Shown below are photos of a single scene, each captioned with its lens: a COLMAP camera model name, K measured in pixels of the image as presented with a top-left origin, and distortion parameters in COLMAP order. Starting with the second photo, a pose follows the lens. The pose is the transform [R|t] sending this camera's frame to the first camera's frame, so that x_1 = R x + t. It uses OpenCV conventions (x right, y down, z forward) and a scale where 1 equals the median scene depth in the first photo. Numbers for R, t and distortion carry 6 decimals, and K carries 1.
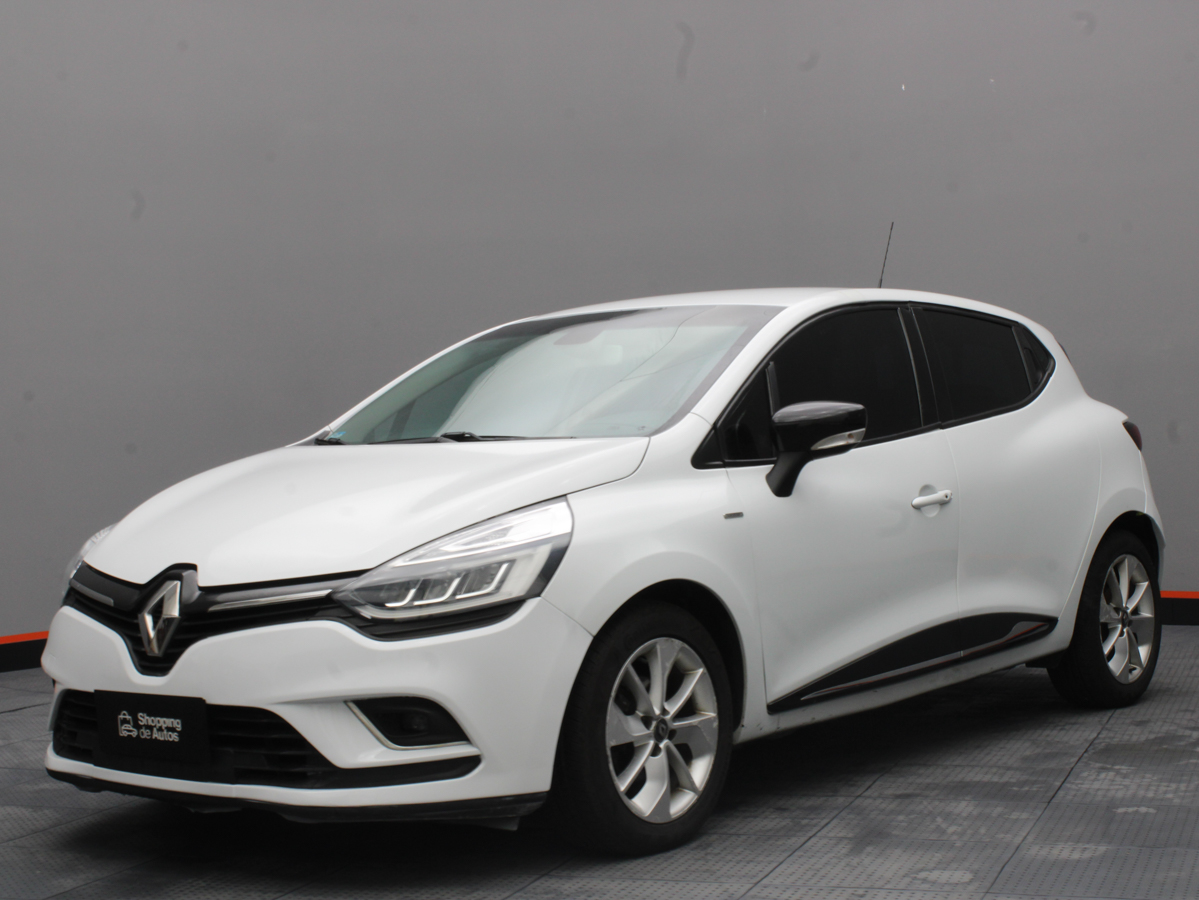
lens RADIAL K [[1770.5, 0, 599.5], [0, 1770.5, 450.5], [0, 0, 1]] dist [0.017390, 0.000000]
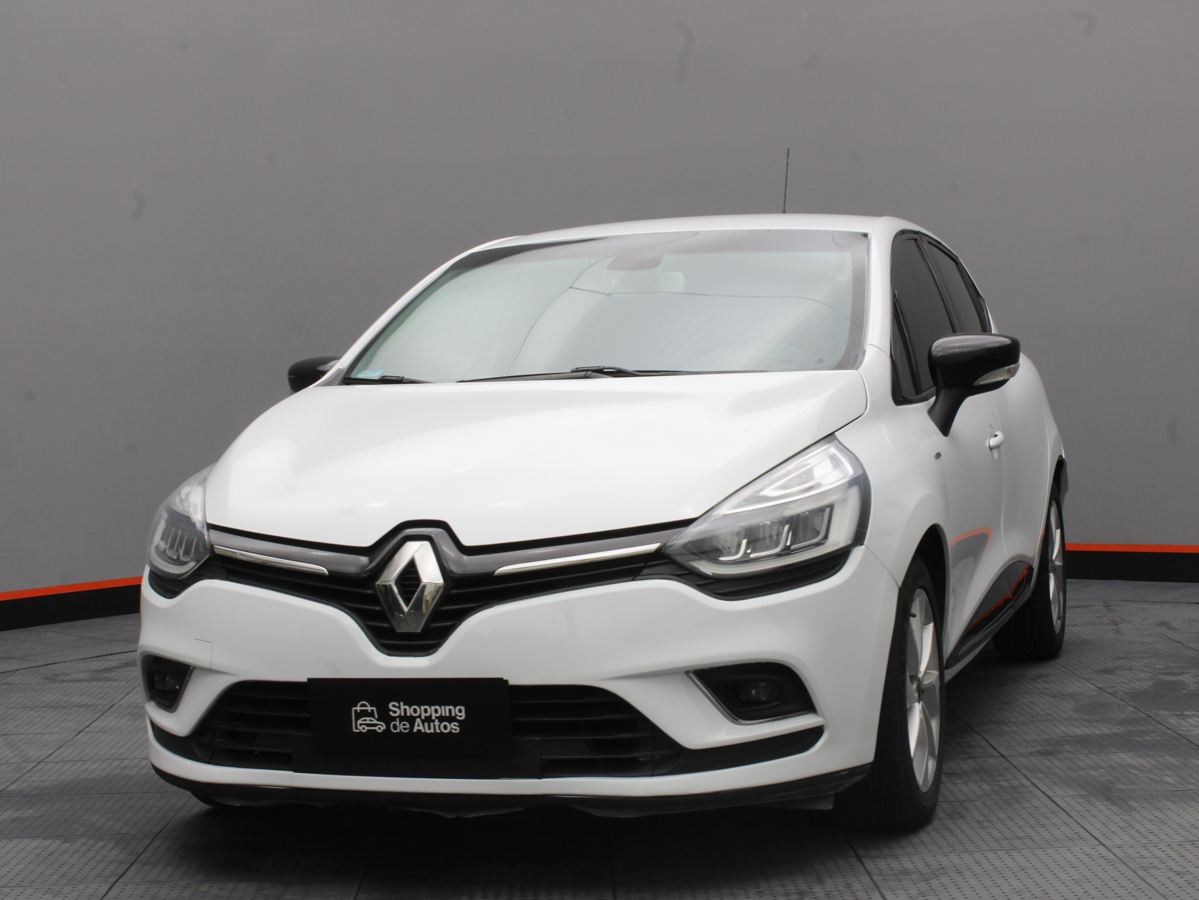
lens RADIAL K [[1966.2, 0, 599.6], [0, 1966.2, 449.7], [0, 0, 1]] dist [0.002479, 0.000000]
pose [[0.942673, -0.013290, 0.333453, -0.479369], [0.007628, 0.999804, 0.018283, 0.015278], [-0.333631, -0.014691, 0.942589, 0.112035]]
